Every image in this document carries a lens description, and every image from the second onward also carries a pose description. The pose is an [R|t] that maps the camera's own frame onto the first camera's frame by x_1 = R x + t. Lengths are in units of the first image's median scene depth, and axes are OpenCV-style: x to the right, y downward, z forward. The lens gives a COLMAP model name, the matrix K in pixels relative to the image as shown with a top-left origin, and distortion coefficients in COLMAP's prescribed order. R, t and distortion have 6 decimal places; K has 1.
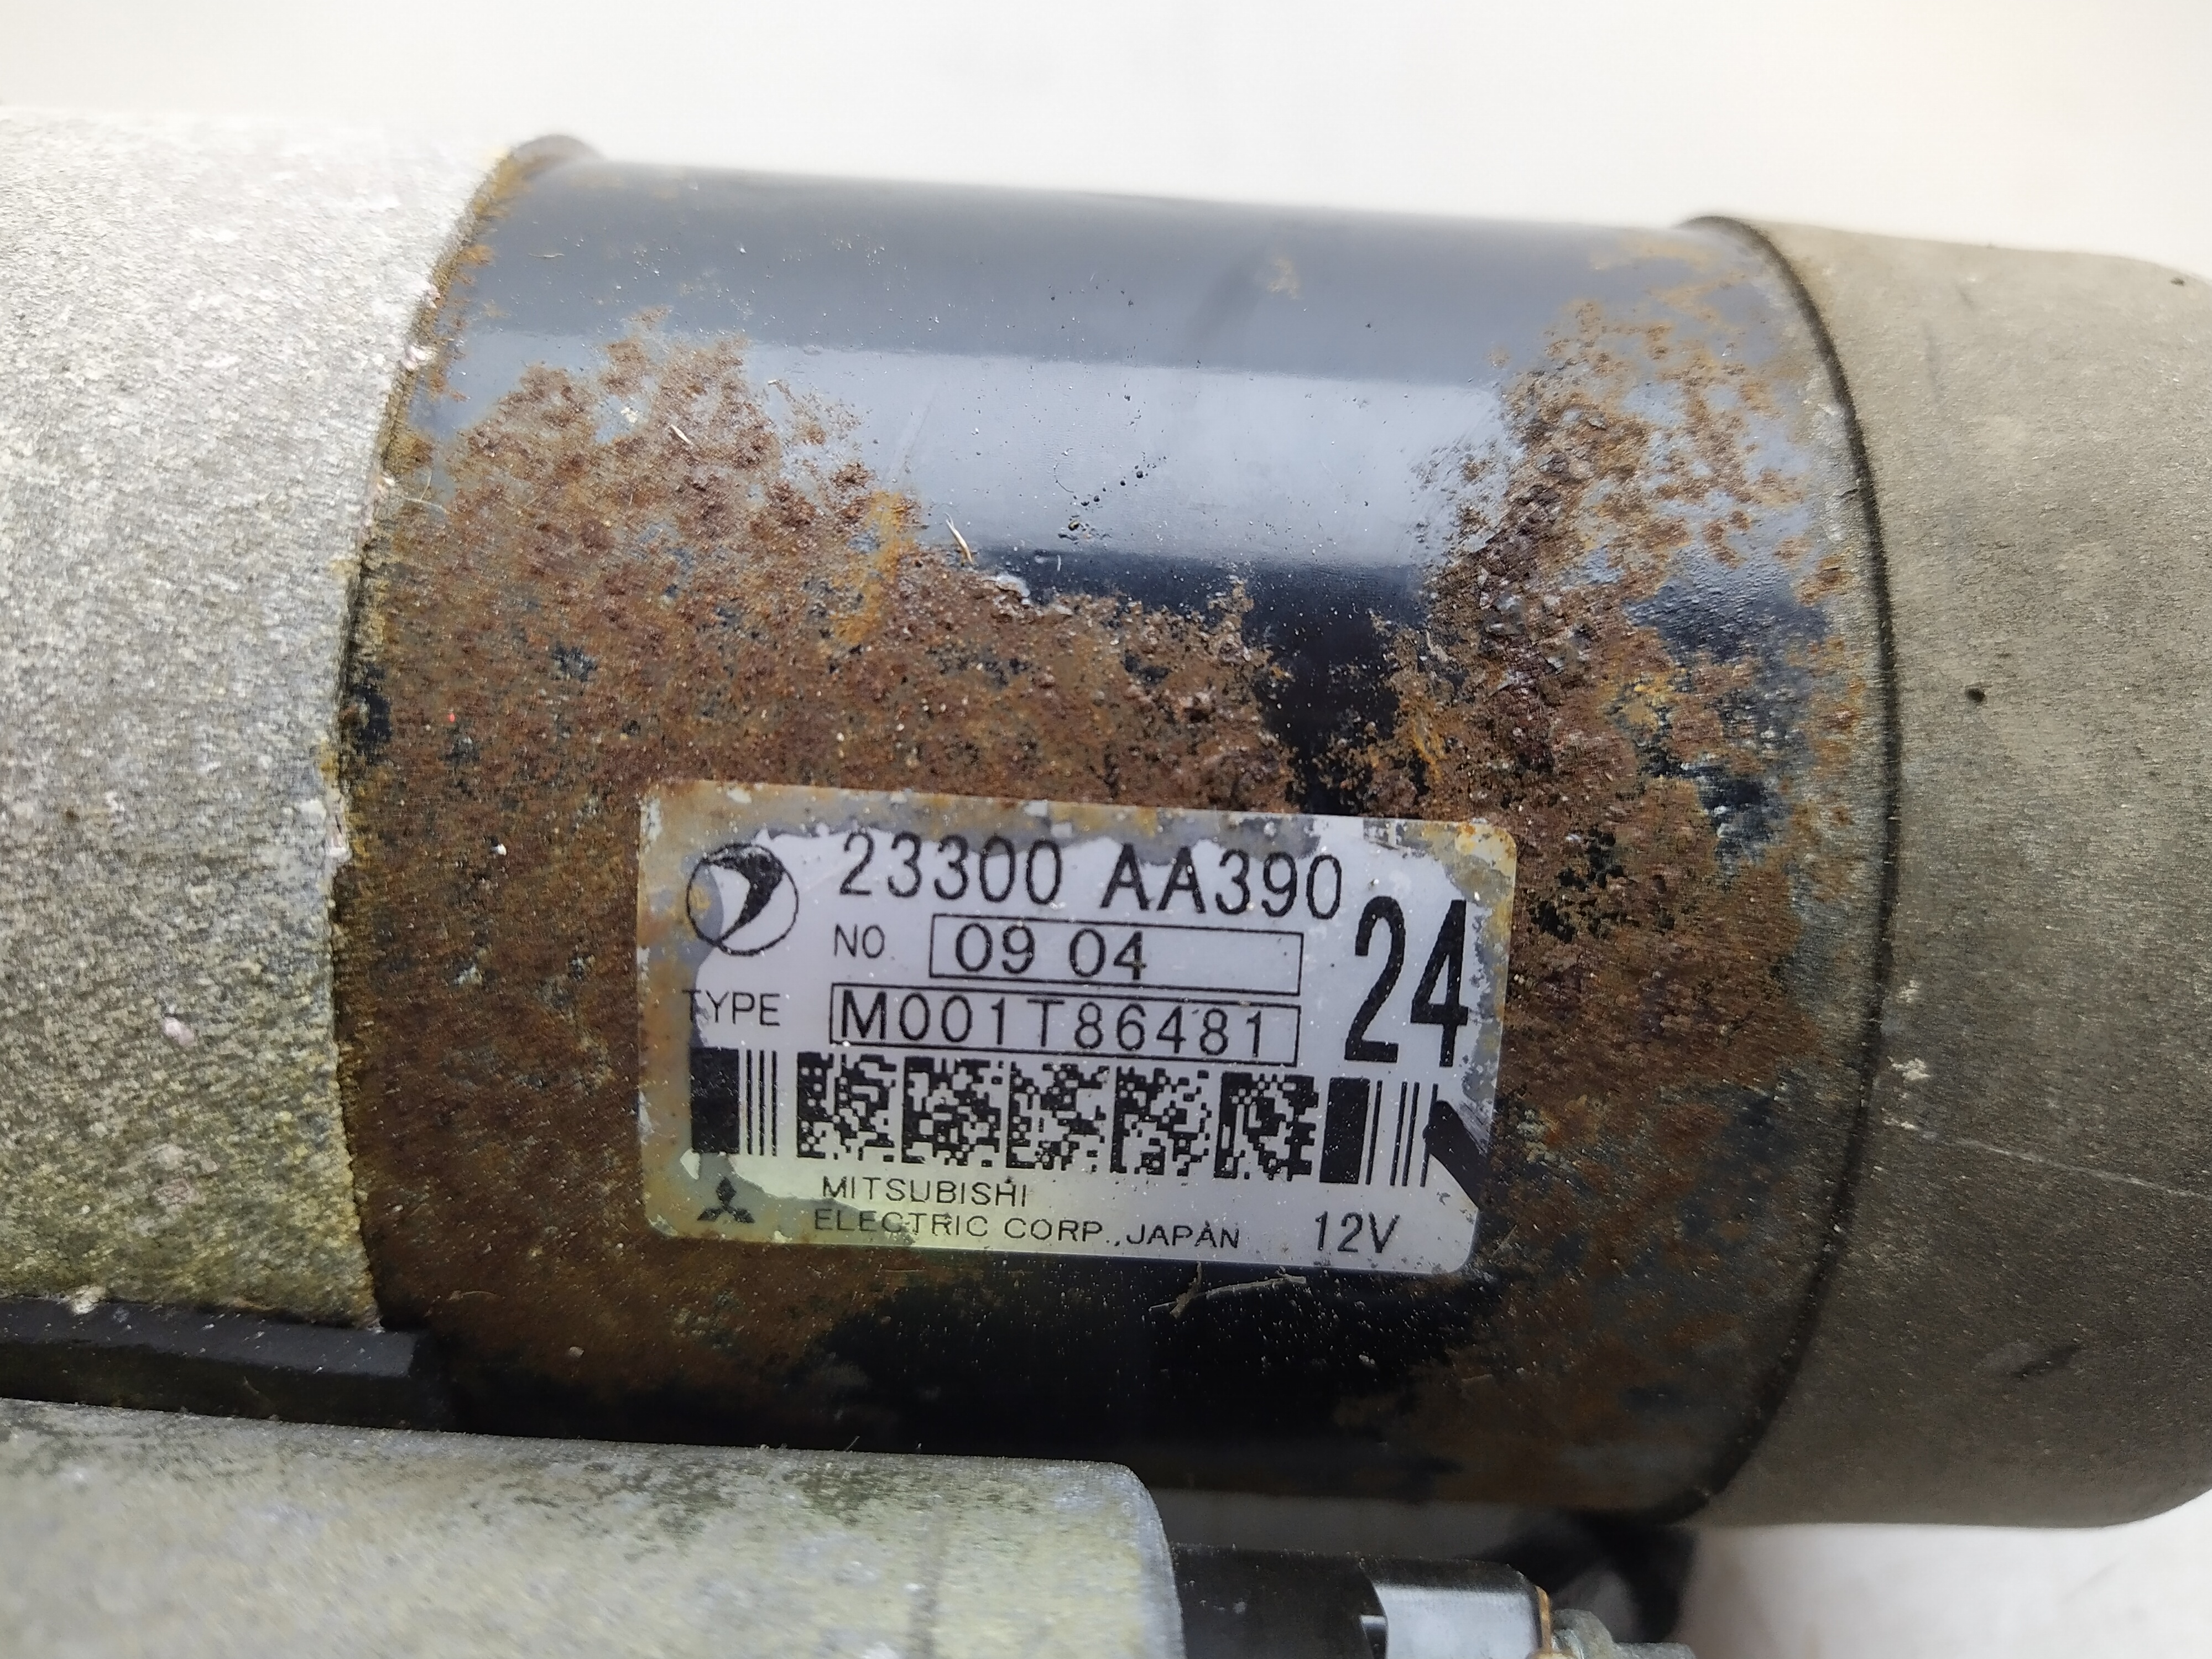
lens RADIAL K [[1767.9, 0, 1109.0], [0, 1767.9, 810.7], [0, 0, 1]] dist [-0.022934, -0.056474]
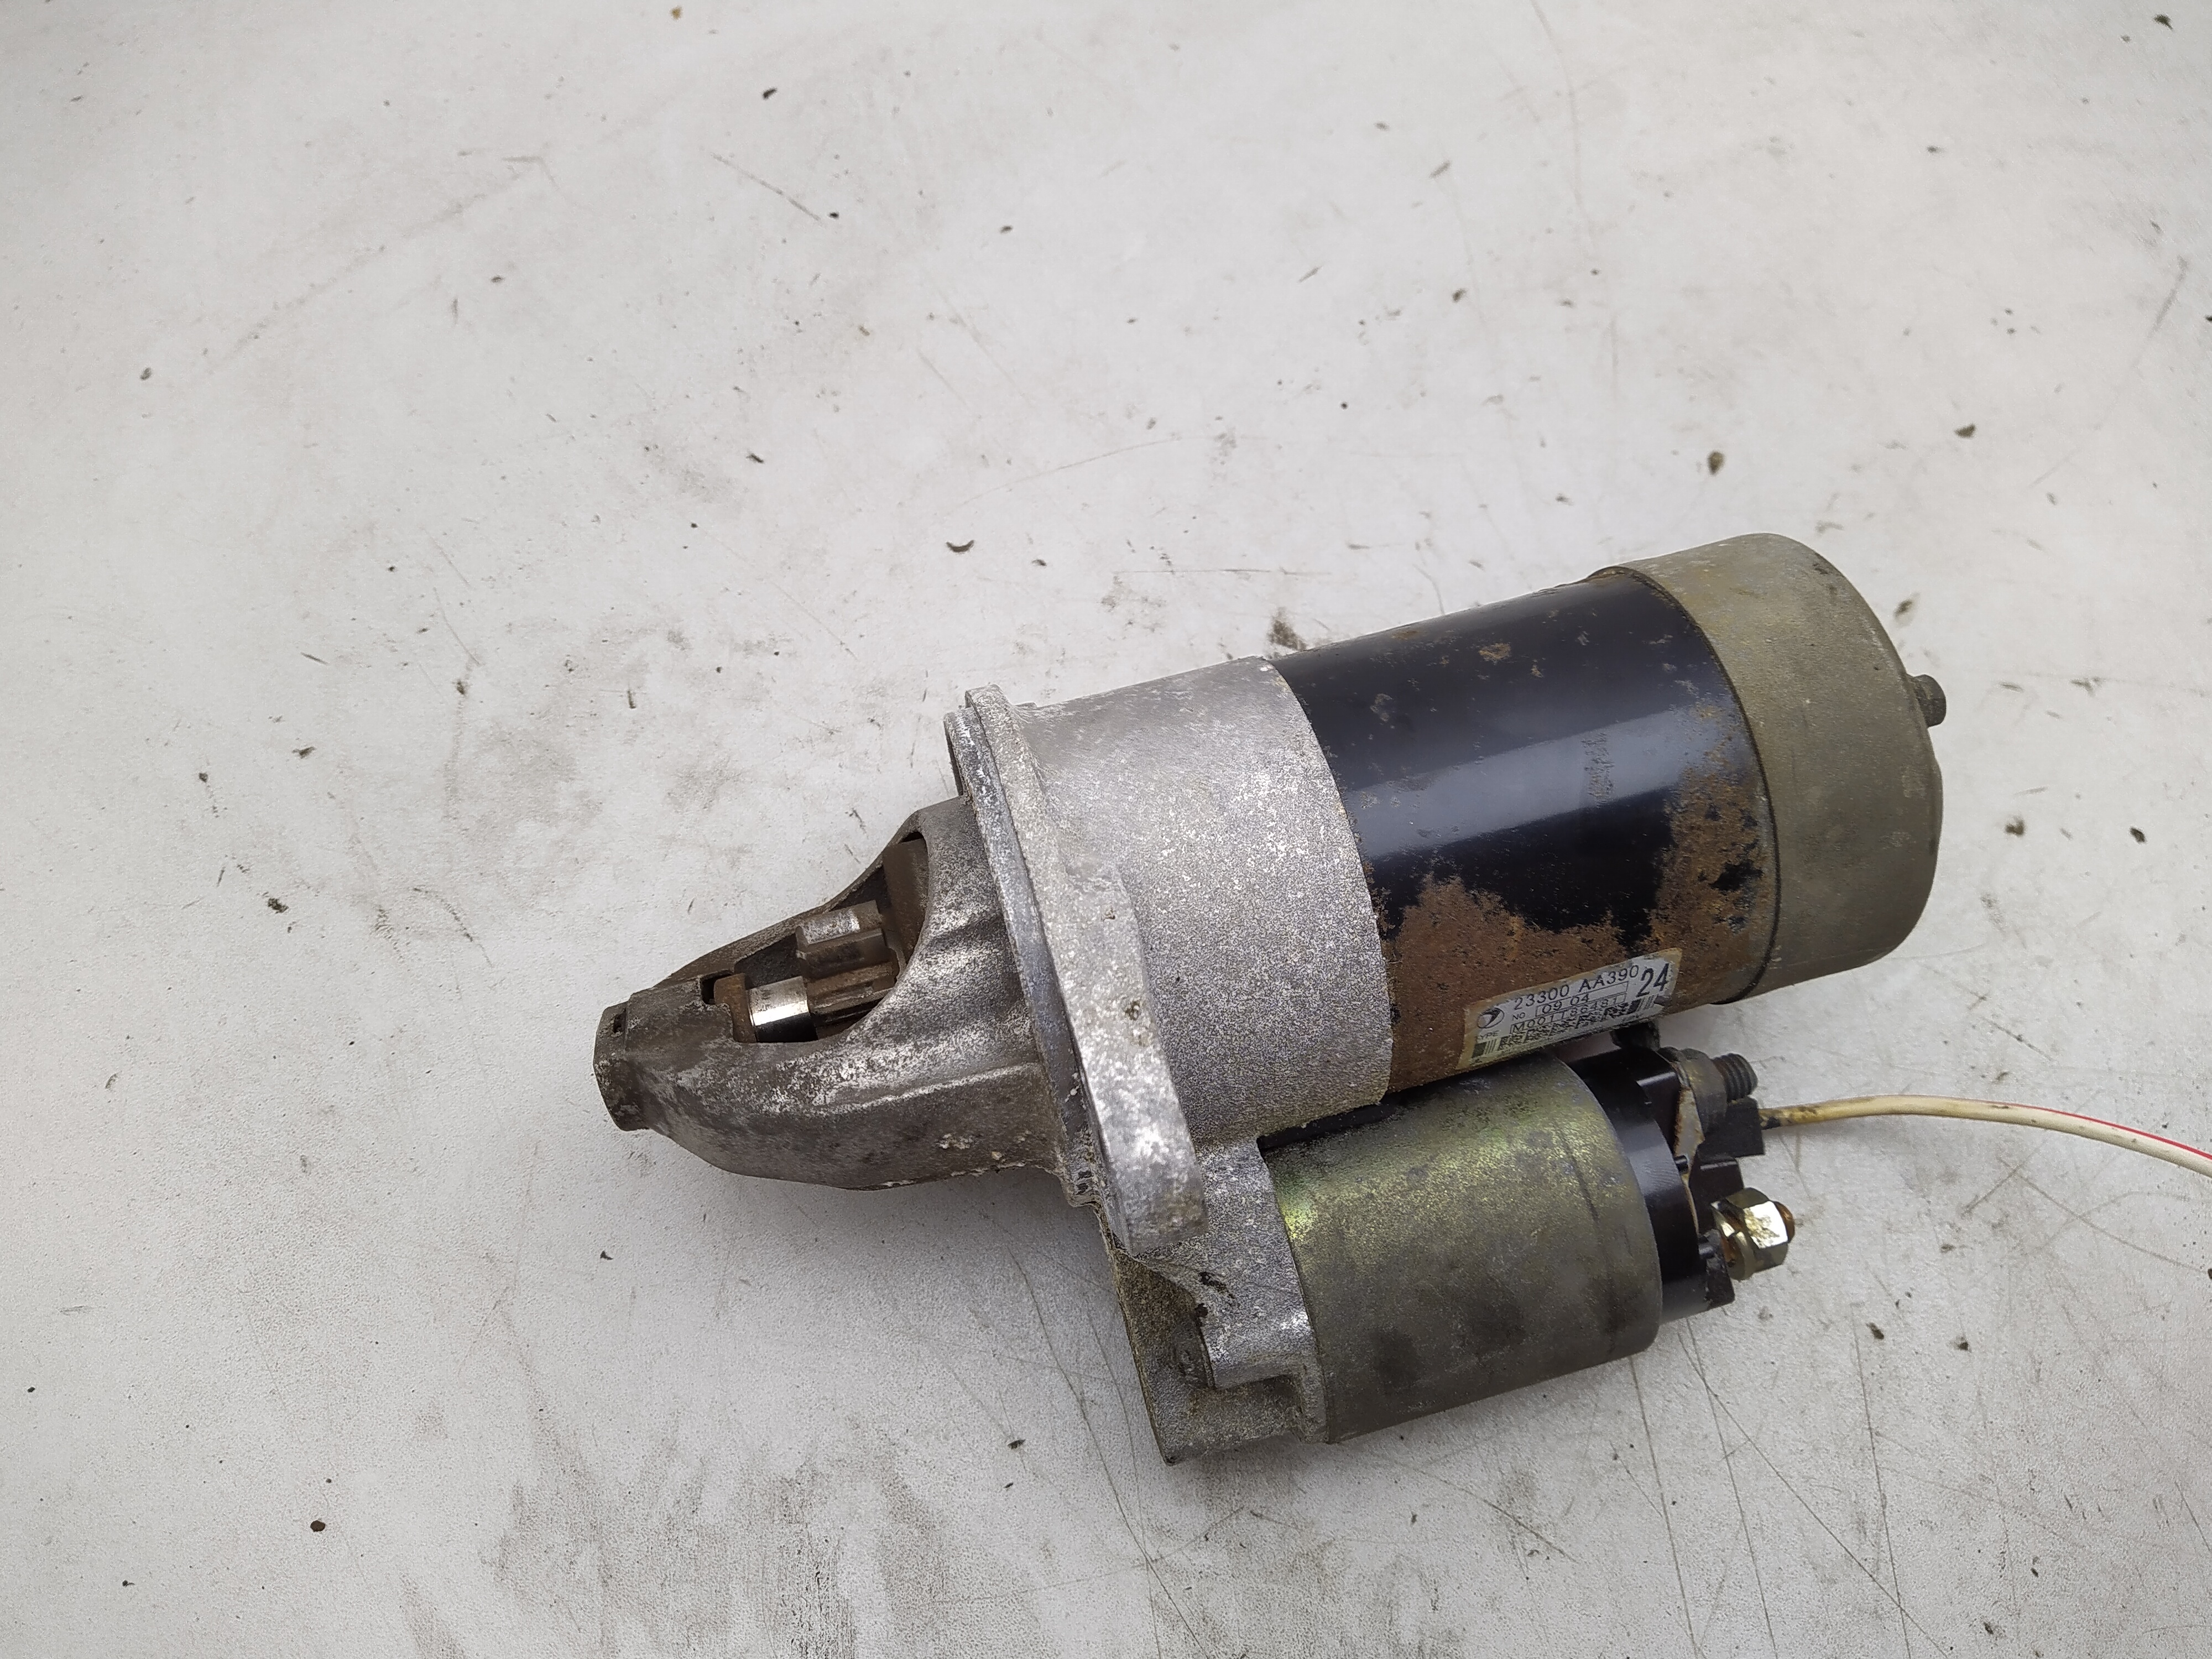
lens RADIAL K [[1633.8, 0, 1122.9], [0, 1633.8, 818.6], [0, 0, 1]] dist [0.065420, -0.111638]
pose [[0.960794, -0.271749, 0.055026, -1.026862], [0.180053, 0.762442, 0.621500, -2.572803], [-0.210846, -0.587226, 0.781479, -1.321234]]
